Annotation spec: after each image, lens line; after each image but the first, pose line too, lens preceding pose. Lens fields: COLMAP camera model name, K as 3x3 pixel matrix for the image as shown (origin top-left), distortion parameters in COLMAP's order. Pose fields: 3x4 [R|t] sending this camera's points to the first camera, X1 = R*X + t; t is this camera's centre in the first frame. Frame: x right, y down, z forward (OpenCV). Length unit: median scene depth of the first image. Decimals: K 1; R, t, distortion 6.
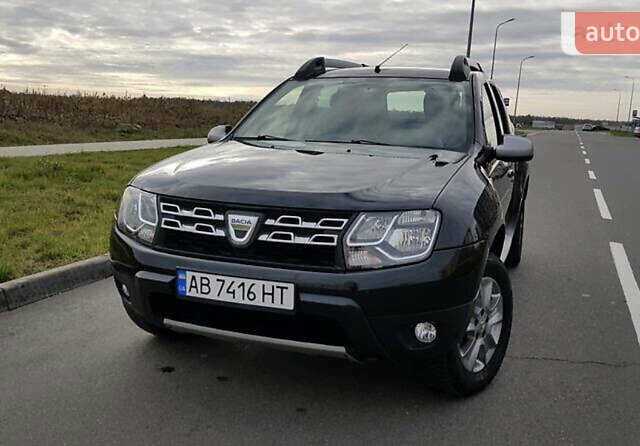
lens RADIAL K [[632.4, 0, 312.0], [0, 632.4, 214.5], [0, 0, 1]] dist [0.036451, 0.000000]
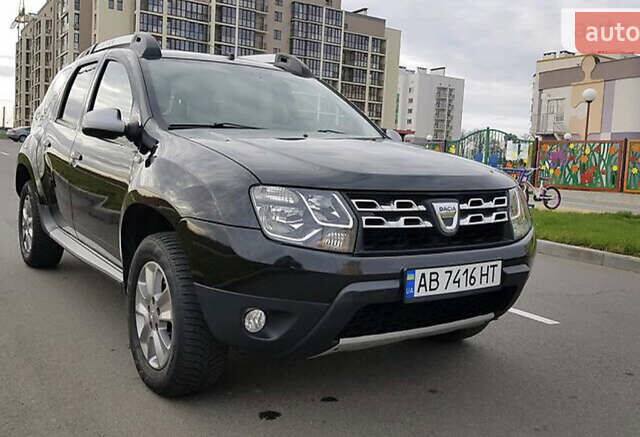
lens RADIAL K [[632.0, 0, 309.3], [0, 632.0, 218.5], [0, 0, 1]] dist [0.045153, 0.000000]
pose [[0.569421, -0.100545, 0.815874, -1.020075], [0.099001, 0.993656, 0.053359, -0.046800], [-0.816063, 0.050389, 0.575763, 0.606452]]
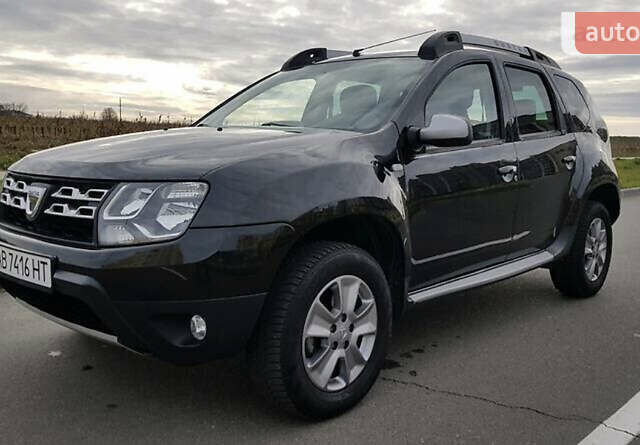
lens RADIAL K [[632.4, 0, 320.5], [0, 632.4, 229.3], [0, 0, 1]] dist [0.036451, 0.000000]
pose [[0.932301, 0.035004, -0.359985, 0.625757], [-0.046569, 0.998639, -0.023500, 0.066375], [0.358672, 0.038673, 0.932662, 0.264619]]
